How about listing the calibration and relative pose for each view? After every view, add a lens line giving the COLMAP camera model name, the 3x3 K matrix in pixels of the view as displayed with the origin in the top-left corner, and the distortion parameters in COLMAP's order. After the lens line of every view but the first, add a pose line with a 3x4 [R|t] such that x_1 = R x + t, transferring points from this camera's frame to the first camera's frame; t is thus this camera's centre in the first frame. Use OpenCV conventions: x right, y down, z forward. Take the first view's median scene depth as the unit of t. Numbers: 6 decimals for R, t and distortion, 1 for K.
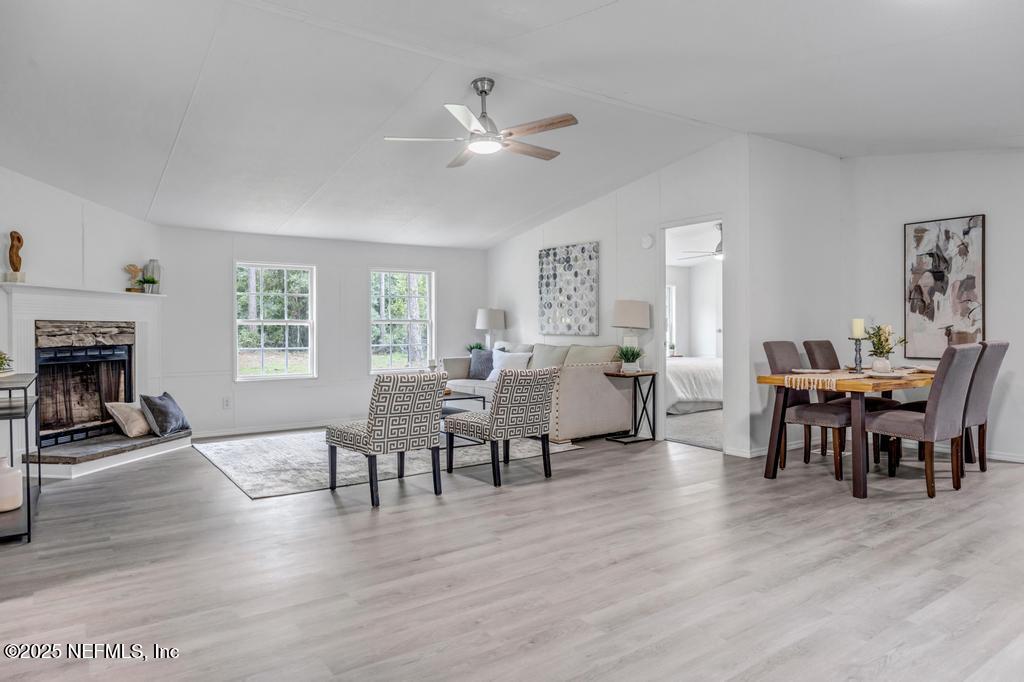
lens RADIAL K [[638.4, 0, 512.0], [0, 638.4, 341.0], [0, 0, 1]] dist [-0.007346, -0.001738]
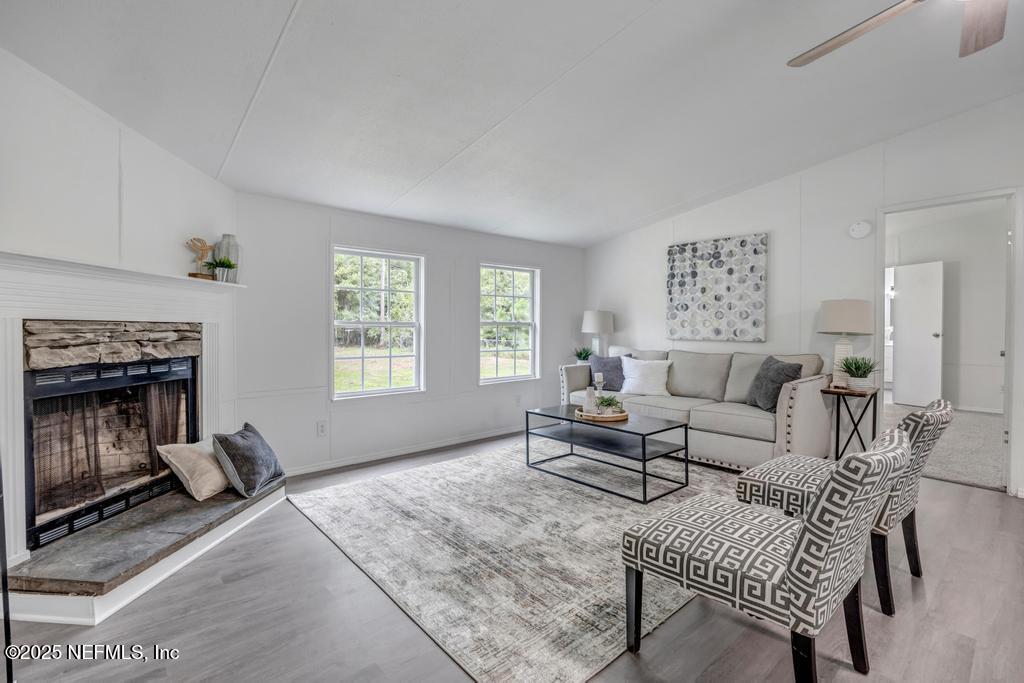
lens RADIAL K [[463.6, 0, 510.4], [0, 463.6, 340.1], [0, 0, 1]] dist [-0.016194, -0.000056]
pose [[0.995094, 0.001860, 0.098916, -0.332106], [-0.002208, 0.999992, 0.003411, -0.015100], [-0.098909, -0.003613, 0.995090, 0.506410]]
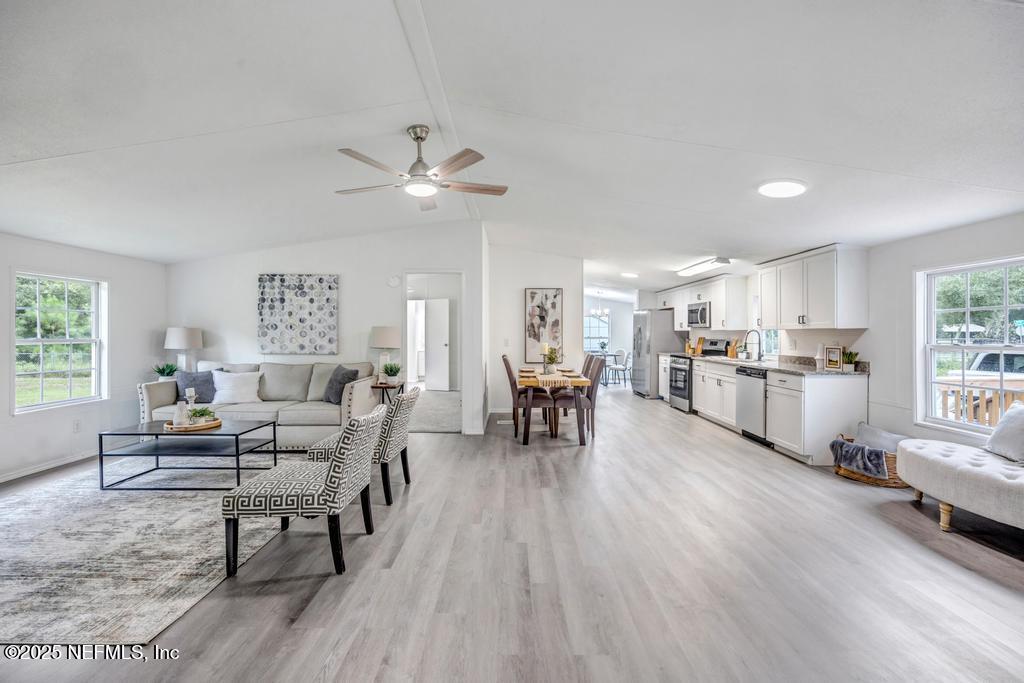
lens RADIAL K [[429.1, 0, 511.3], [0, 429.1, 336.9], [0, 0, 1]] dist [0.002009, 0.000134]
pose [[0.579154, 0.003025, 0.815213, -0.402107], [0.012139, 0.999850, -0.012333, -0.033031], [-0.815128, 0.017039, 0.579030, 0.338788]]
